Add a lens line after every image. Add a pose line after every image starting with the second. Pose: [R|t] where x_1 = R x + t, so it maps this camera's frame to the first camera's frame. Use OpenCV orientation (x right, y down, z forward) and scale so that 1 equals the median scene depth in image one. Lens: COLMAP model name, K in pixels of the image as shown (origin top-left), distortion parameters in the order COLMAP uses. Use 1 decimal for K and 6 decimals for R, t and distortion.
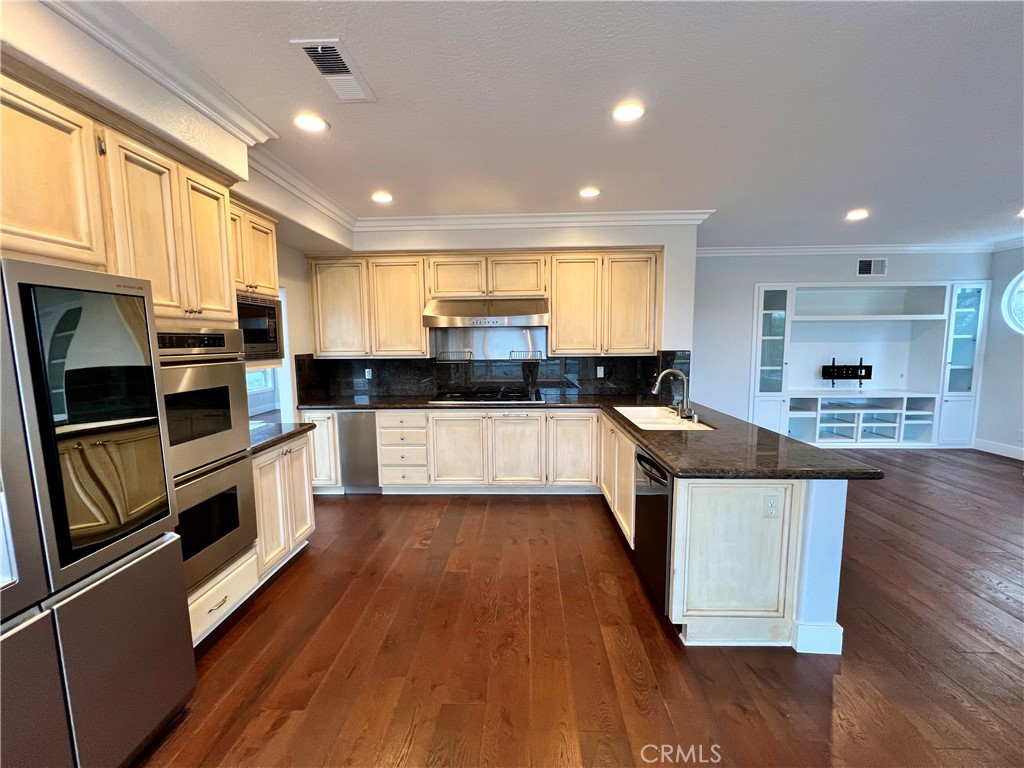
lens RADIAL K [[408.2, 0, 511.2], [0, 408.2, 382.4], [0, 0, 1]] dist [-0.002096, 0.000980]
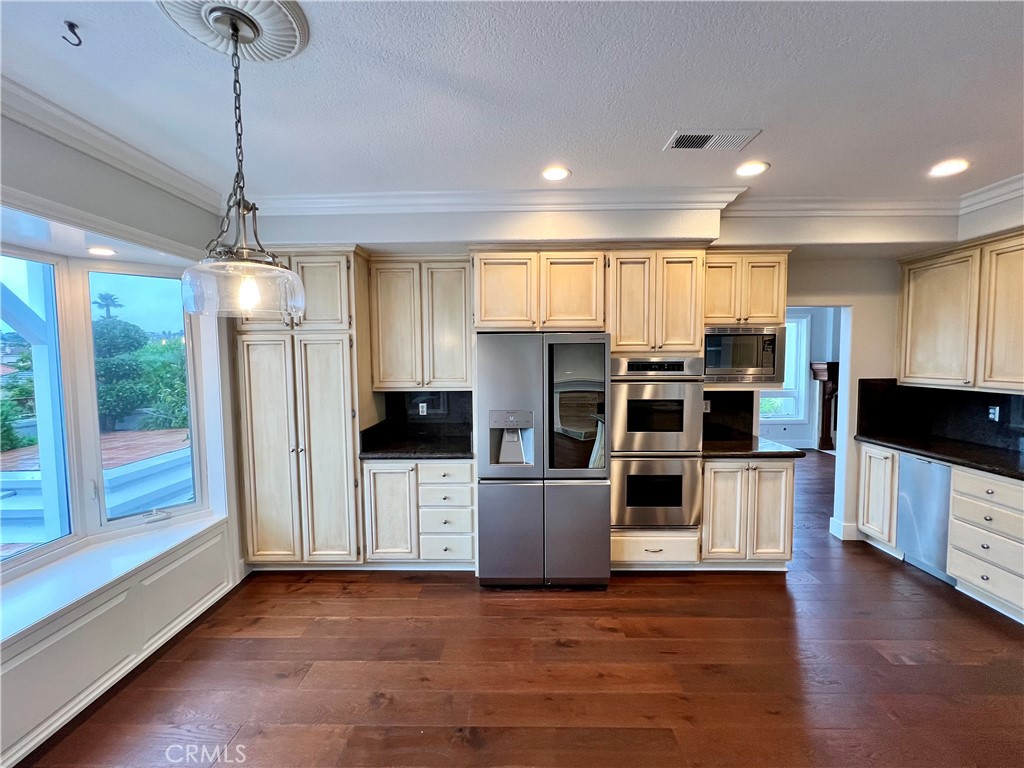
lens RADIAL K [[408.2, 0, 509.4], [0, 408.2, 384.2], [0, 0, 1]] dist [-0.002096, 0.000980]
pose [[0.027824, 0.076698, -0.996666, 0.532474], [-0.097835, 0.992474, 0.073644, -0.073630], [0.994814, 0.095459, 0.035118, 0.325138]]
